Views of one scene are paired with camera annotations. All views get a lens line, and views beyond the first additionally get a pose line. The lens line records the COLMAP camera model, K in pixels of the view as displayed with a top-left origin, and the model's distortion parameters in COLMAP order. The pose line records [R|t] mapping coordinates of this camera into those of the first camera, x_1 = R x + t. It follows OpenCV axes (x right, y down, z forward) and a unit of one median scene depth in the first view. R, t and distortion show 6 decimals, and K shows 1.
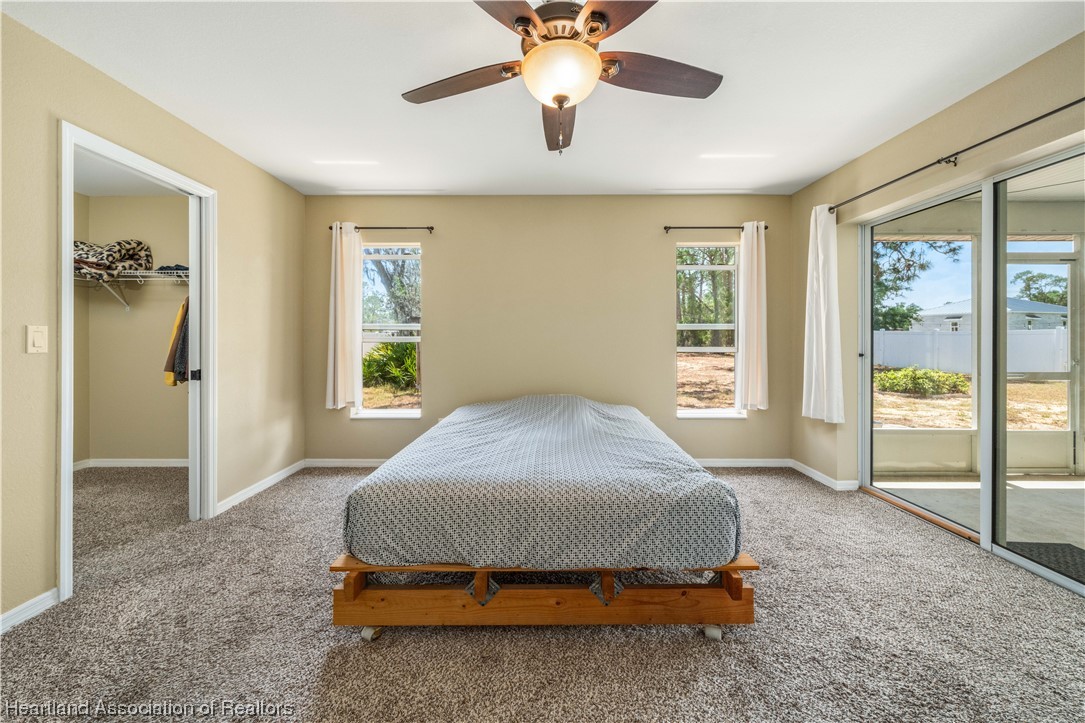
lens RADIAL K [[409.2, 0, 537.8], [0, 409.2, 338.4], [0, 0, 1]] dist [-0.002876, -0.000632]
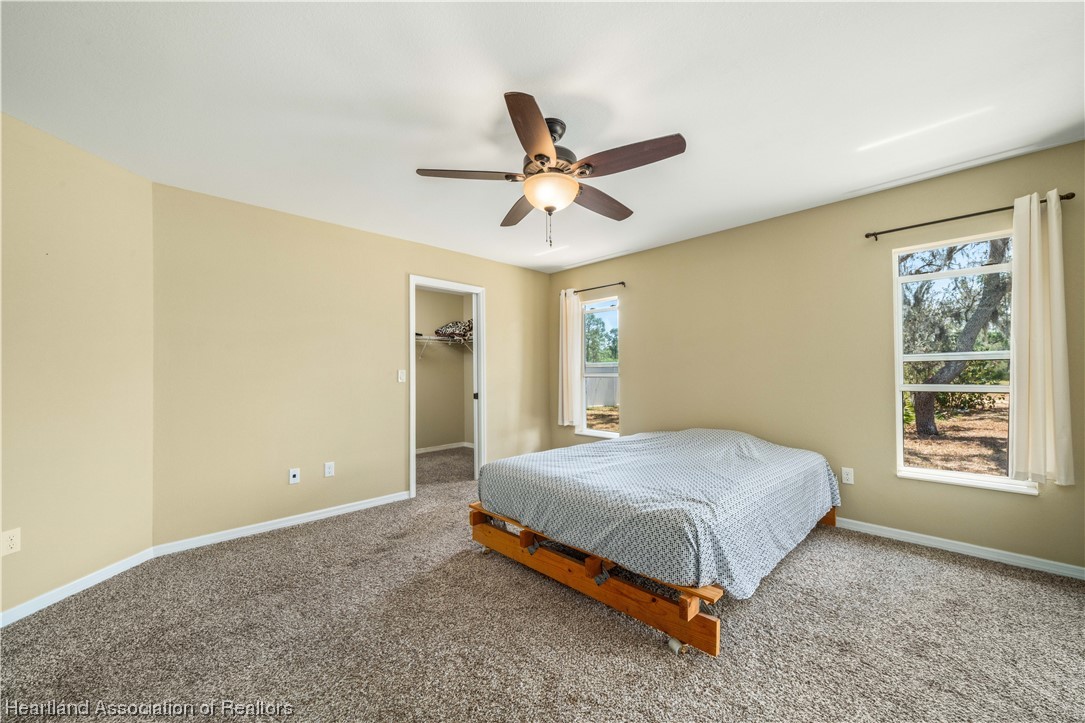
lens RADIAL K [[409.2, 0, 552.4], [0, 409.2, 368.0], [0, 0, 1]] dist [-0.002876, -0.000632]
pose [[0.708016, -0.013507, -0.706067, 0.503686], [0.006471, 0.999899, -0.012640, -0.004458], [0.706166, 0.004381, 0.708032, -0.003288]]
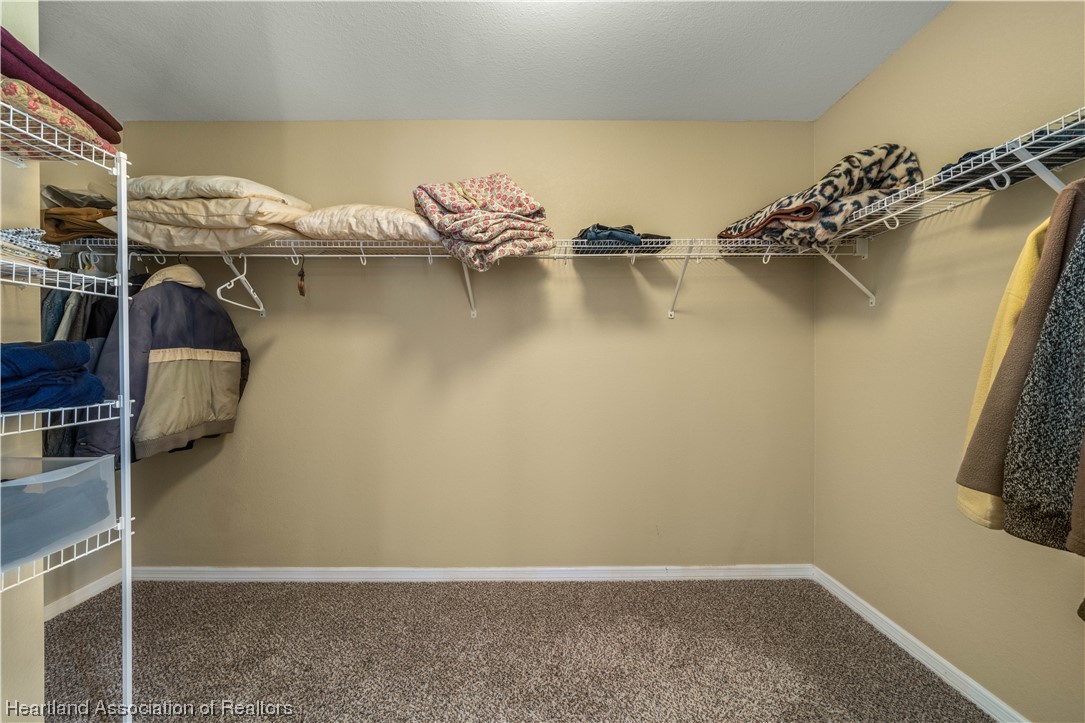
lens RADIAL K [[369.7, 0, 538.6], [0, 369.7, 358.1], [0, 0, 1]] dist [-0.008025, -0.000360]
pose [[-0.006271, 0.001789, -0.999979, -0.626600], [-0.006935, 0.999974, 0.001832, -0.001172], [0.999956, 0.006947, -0.006259, 0.673748]]
